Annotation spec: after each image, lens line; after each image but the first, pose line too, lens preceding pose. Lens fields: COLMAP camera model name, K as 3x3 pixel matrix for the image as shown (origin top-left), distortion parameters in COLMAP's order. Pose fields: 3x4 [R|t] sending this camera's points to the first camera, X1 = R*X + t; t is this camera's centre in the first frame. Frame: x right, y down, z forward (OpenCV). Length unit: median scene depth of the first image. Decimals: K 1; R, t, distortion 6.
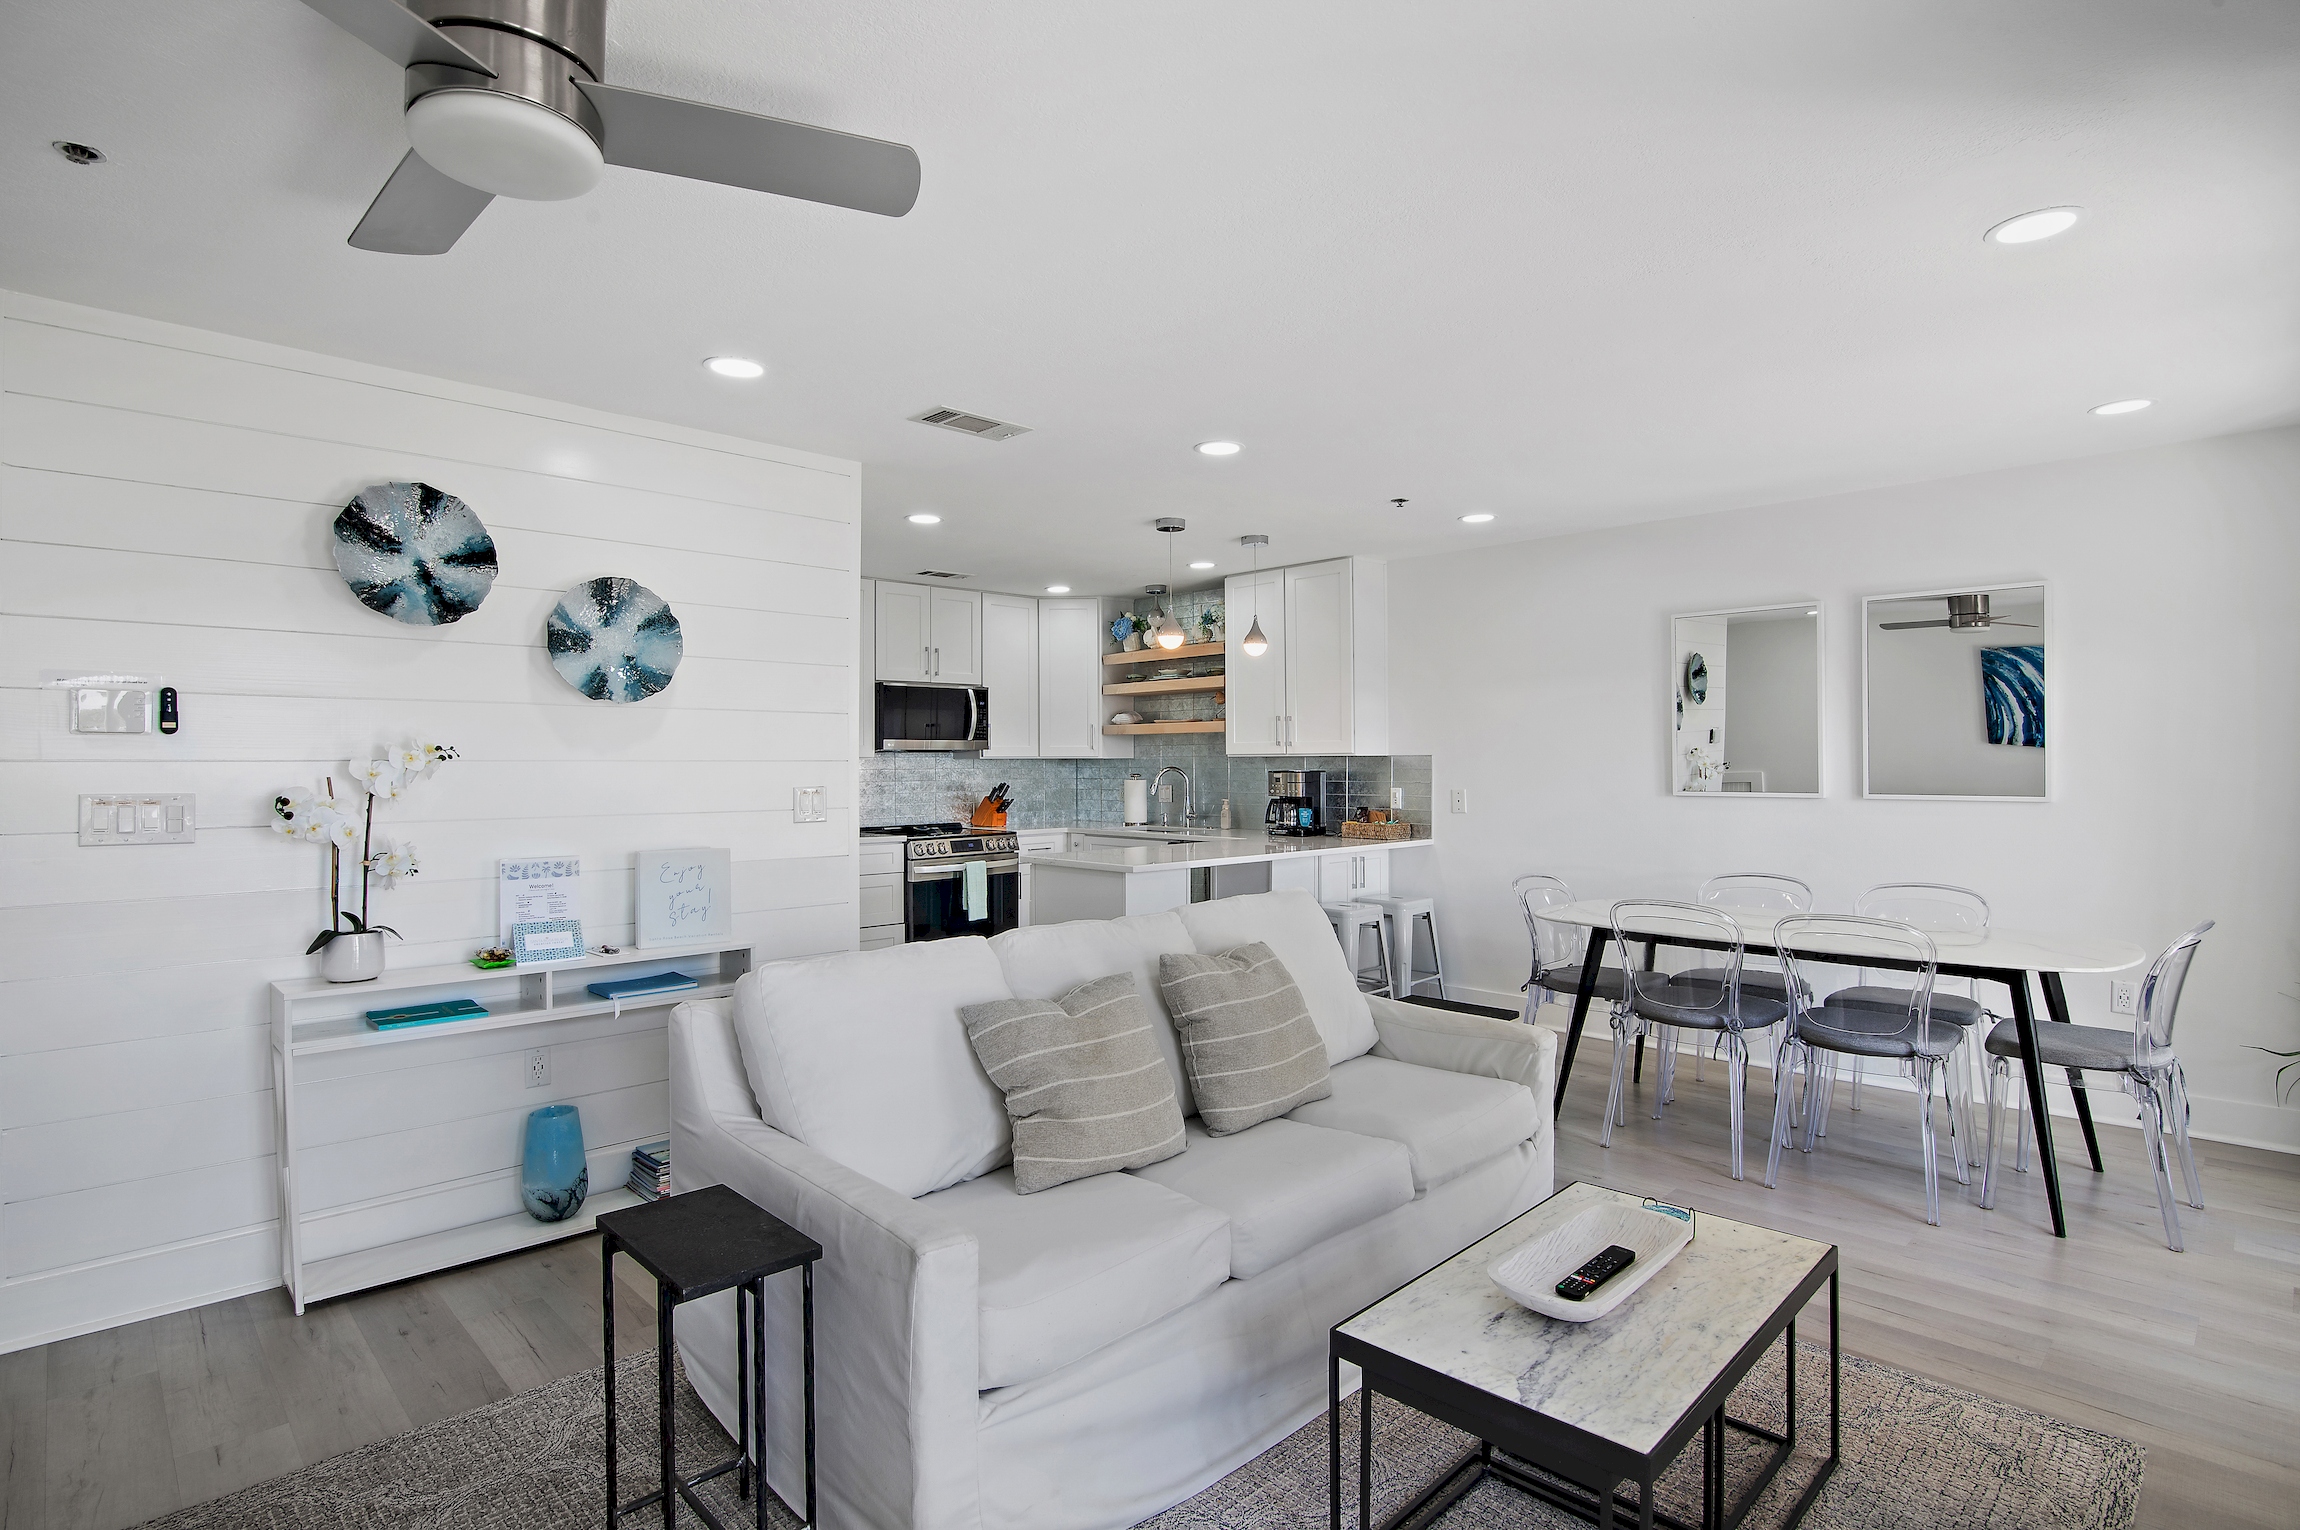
lens RADIAL K [[1123.3, 0, 1146.8], [0, 1123.3, 752.1], [0, 0, 1]] dist [-0.007419, -0.000718]
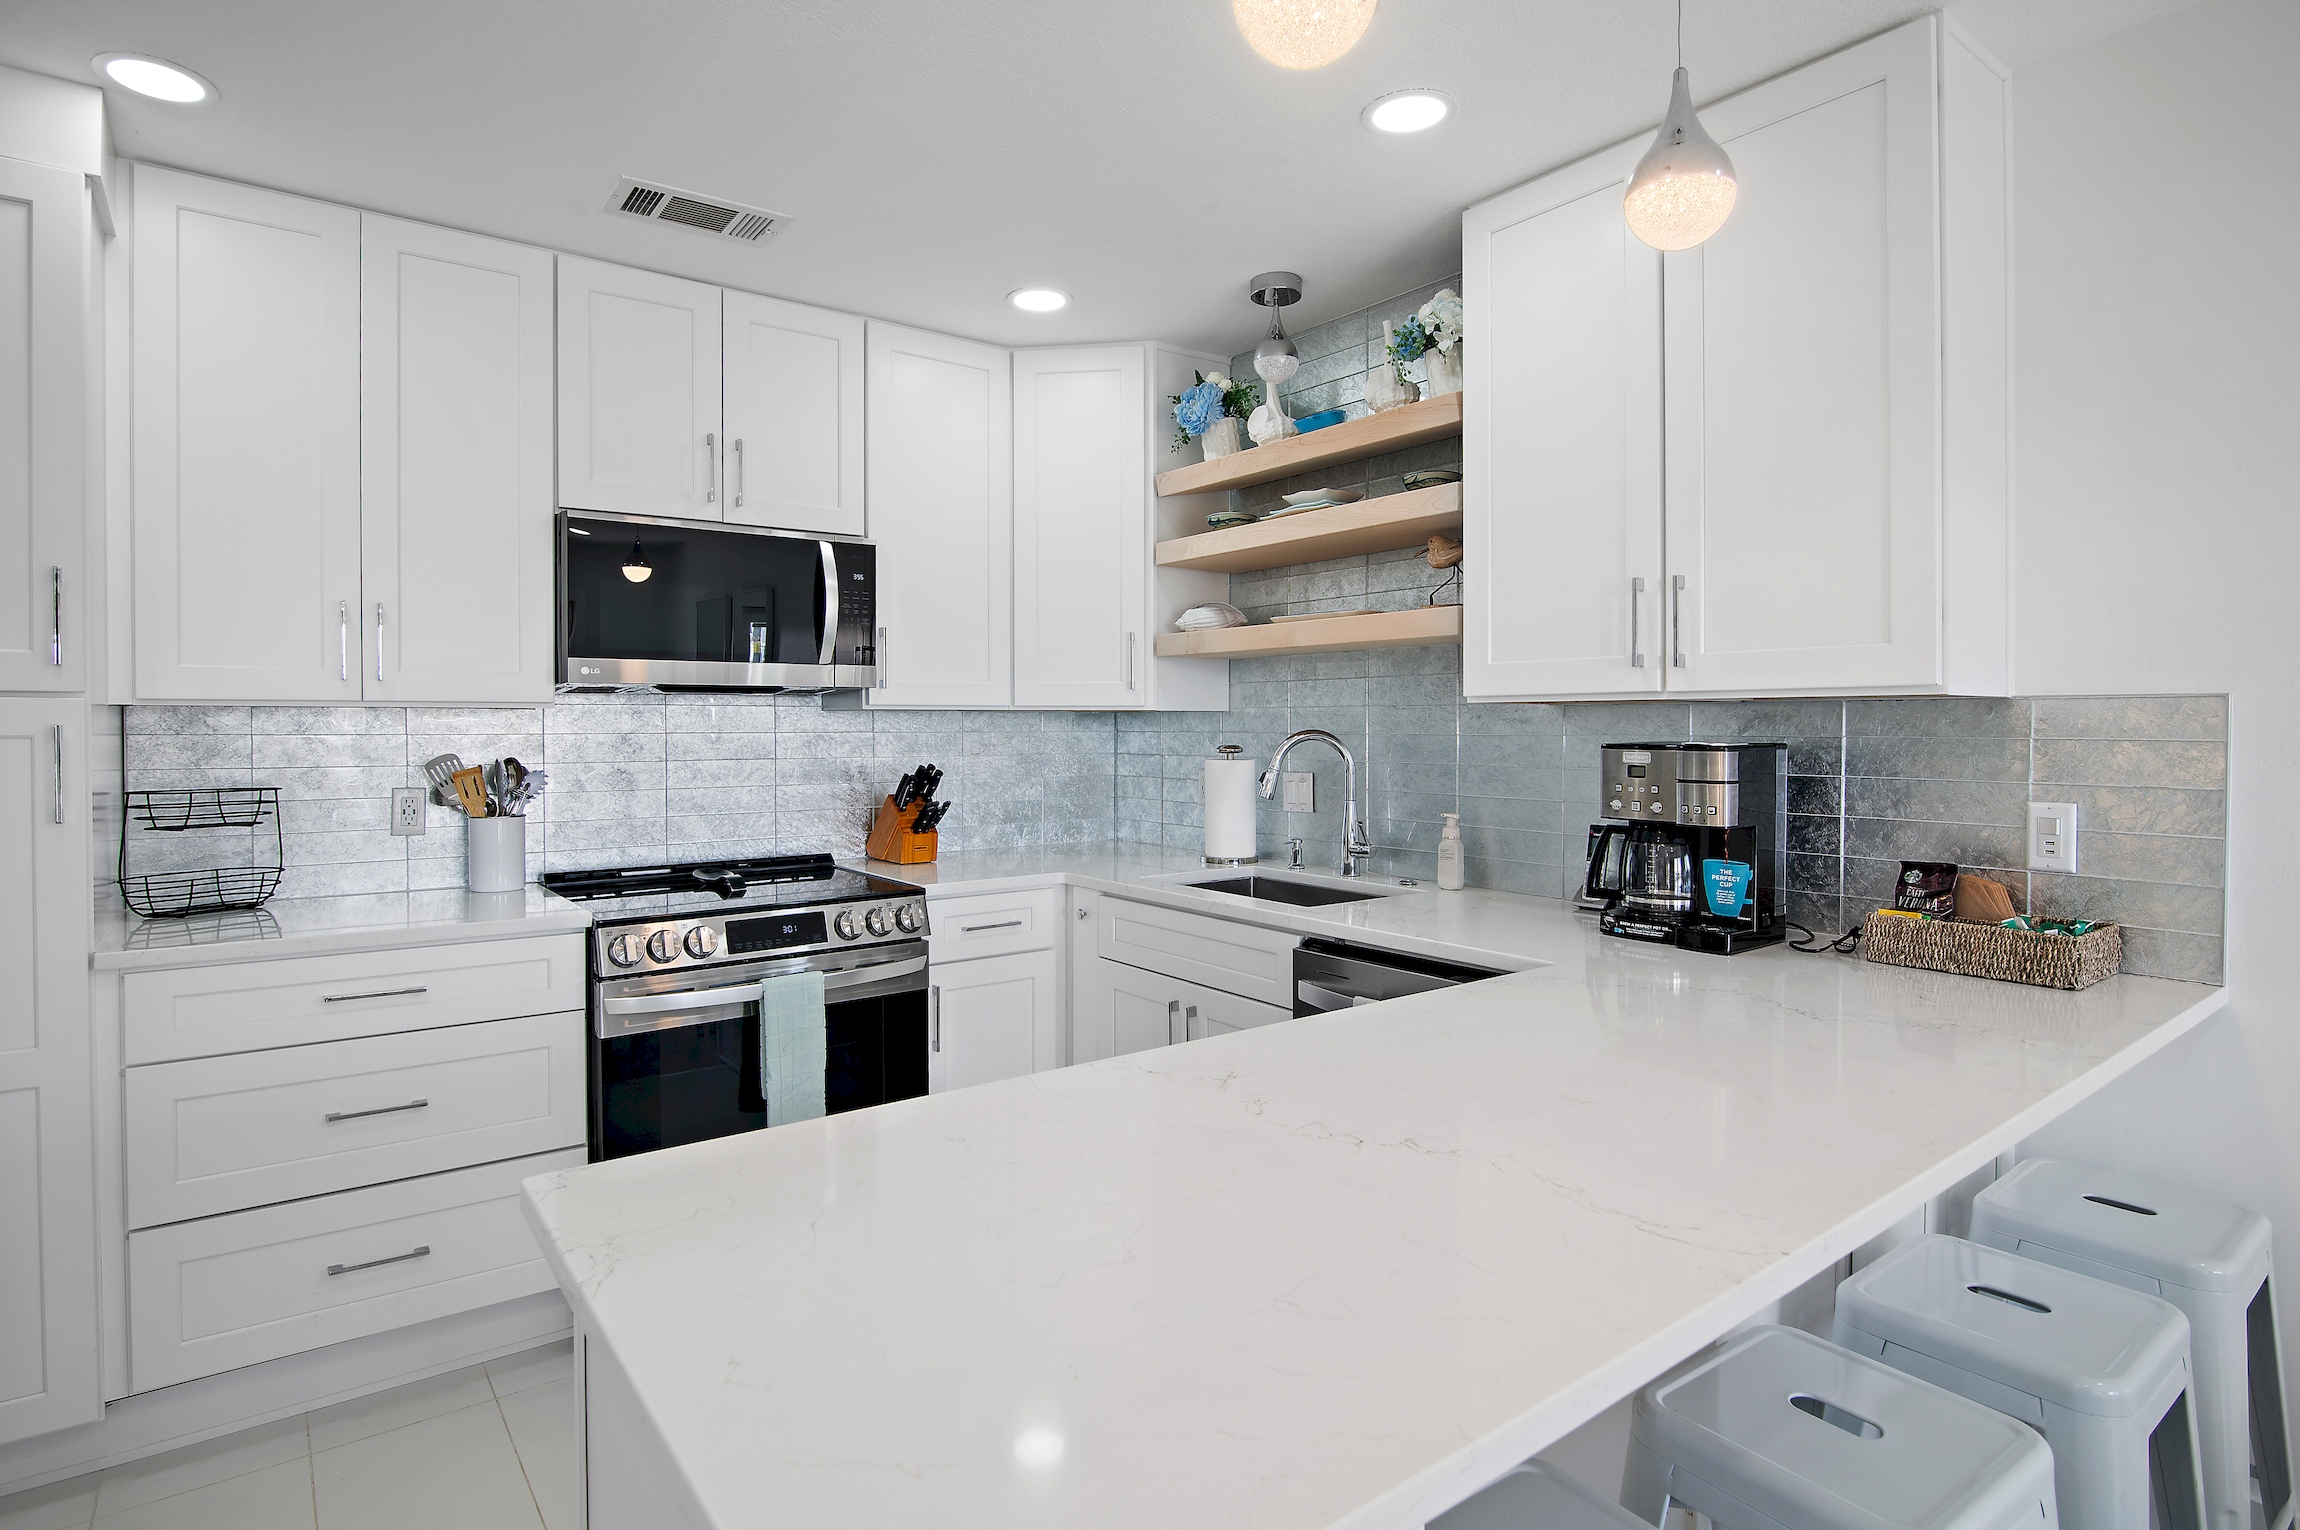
lens RADIAL K [[1161.1, 0, 1146.3], [0, 1161.1, 720.4], [0, 0, 1]] dist [-0.001357, -0.000227]
pose [[0.992406, 0.003559, -0.122955, 0.013999], [-0.002880, 0.999980, 0.005695, 0.007573], [0.122972, -0.005298, 0.992396, 0.582610]]
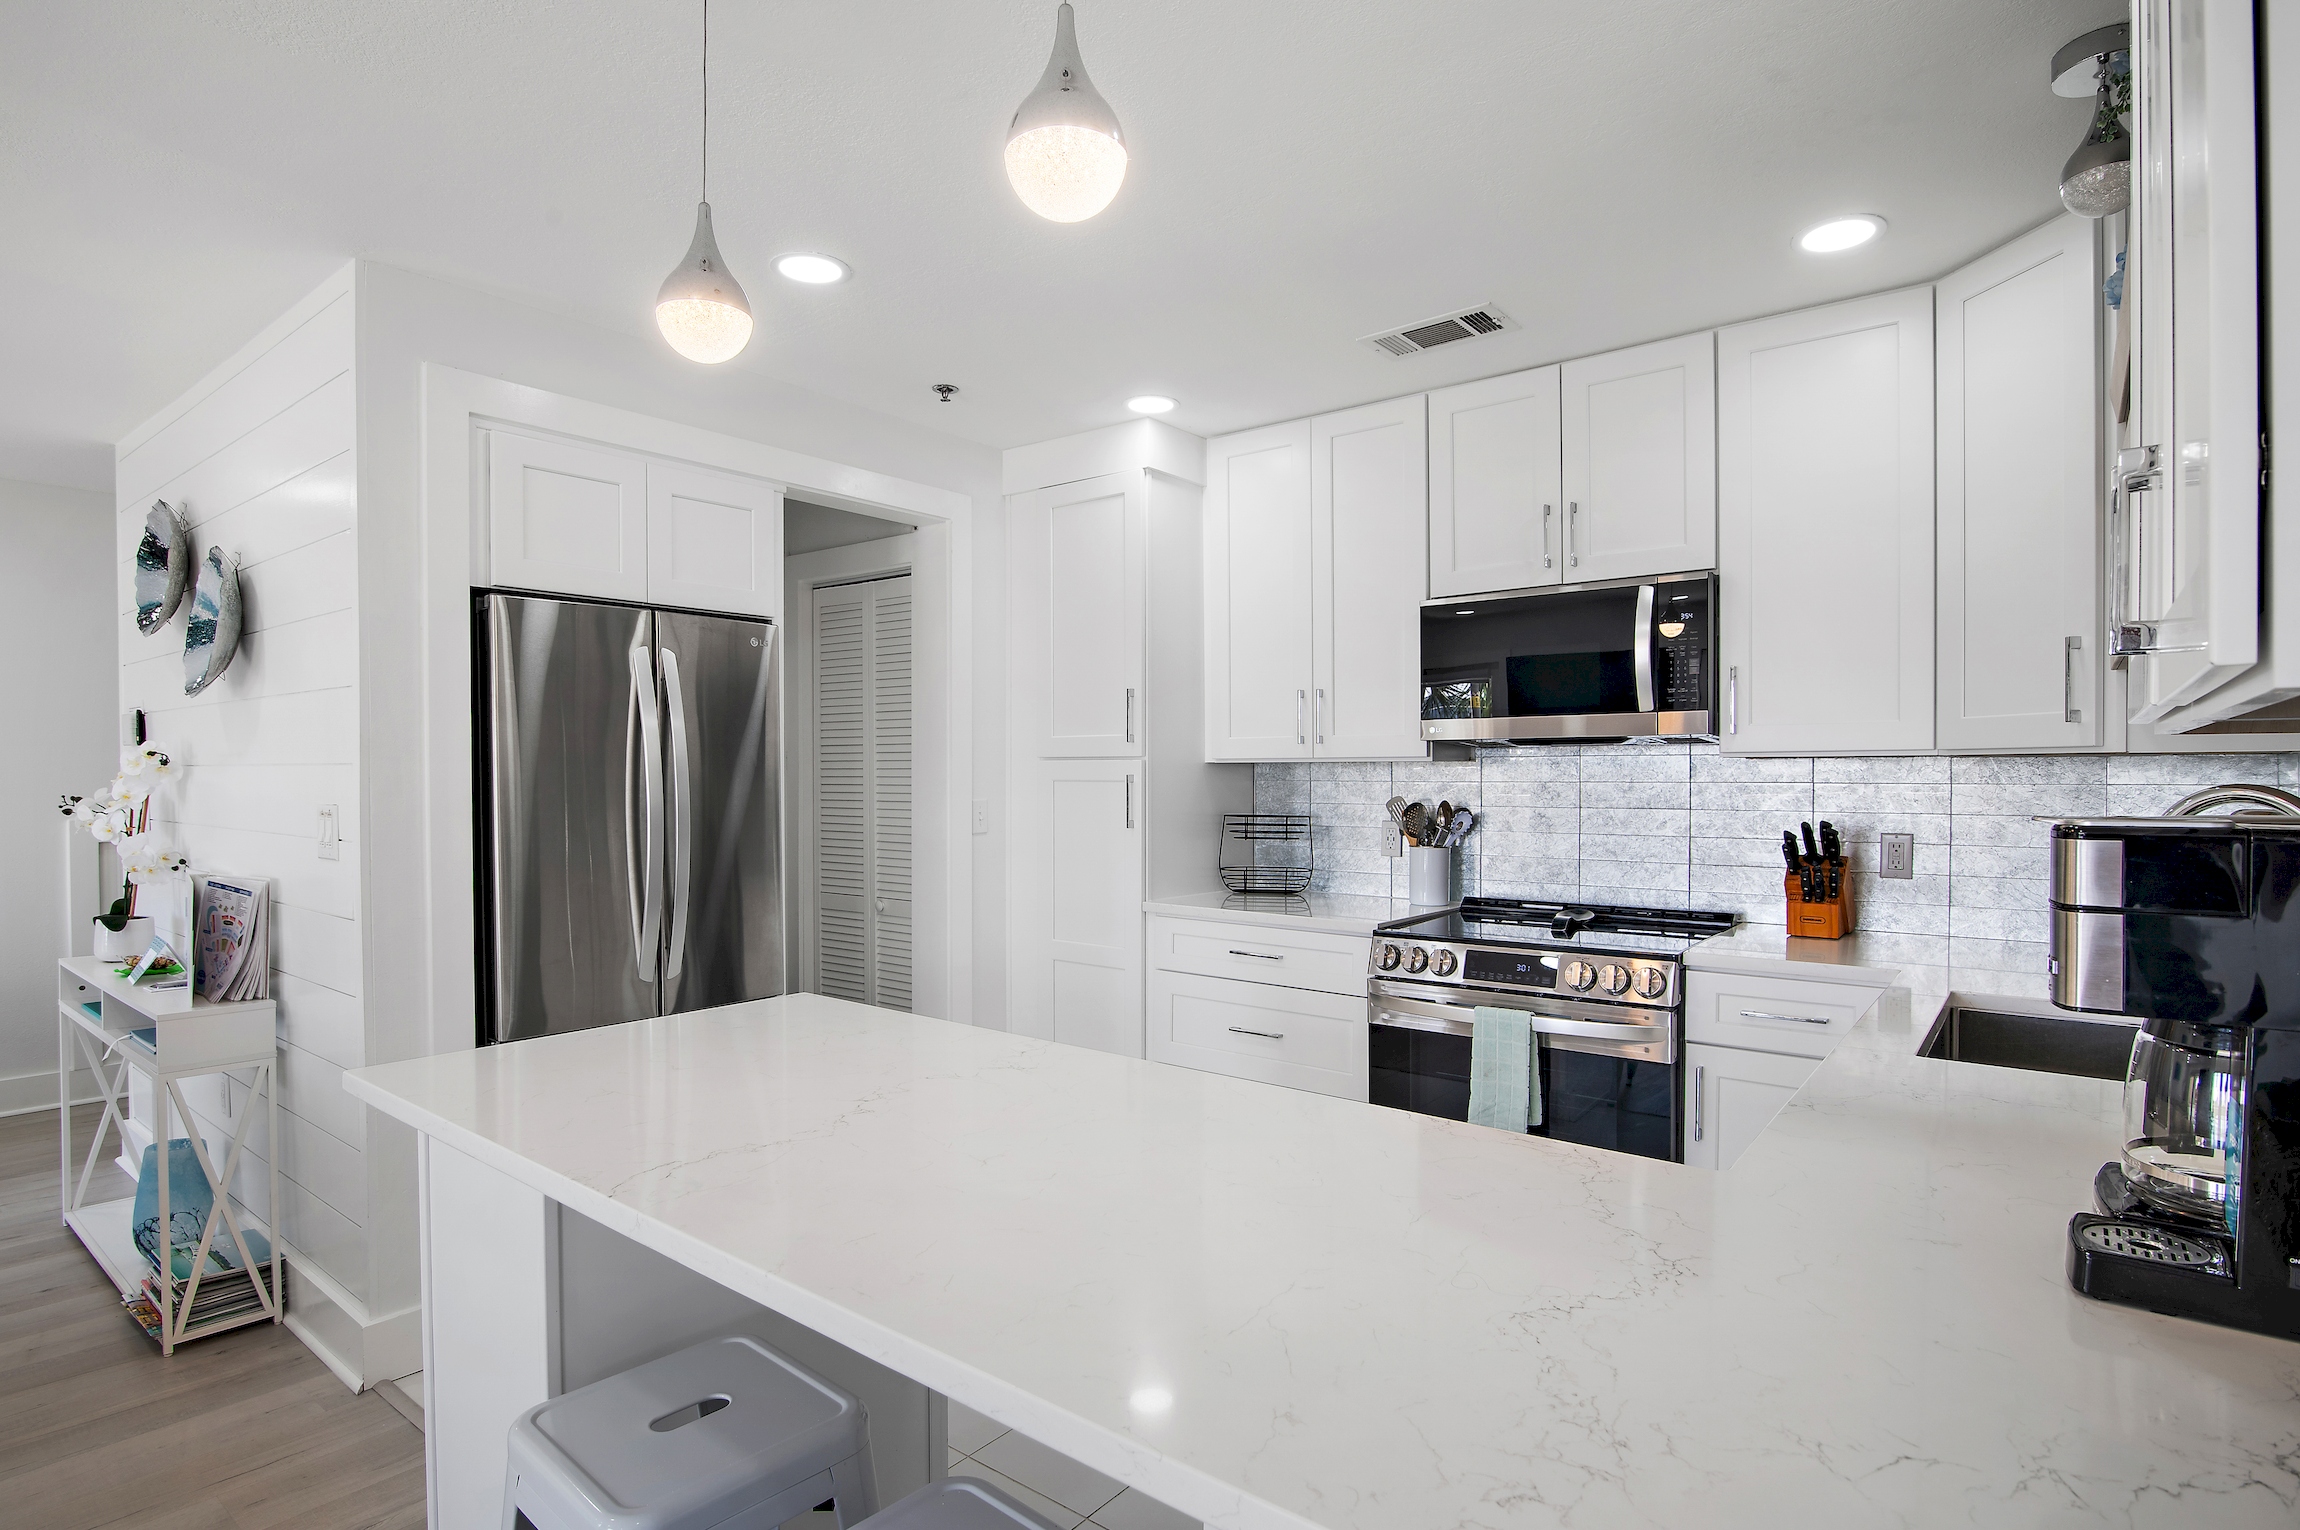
lens RADIAL K [[1182.3, 0, 1150.0], [0, 1182.3, 765.0], [0, 0, 1]] dist [-0.002979, -0.000696]
pose [[0.133937, -0.001835, -0.990988, 0.239164], [0.010916, 0.999940, -0.000376, 0.006830], [0.990930, -0.010768, 0.133949, 0.761785]]
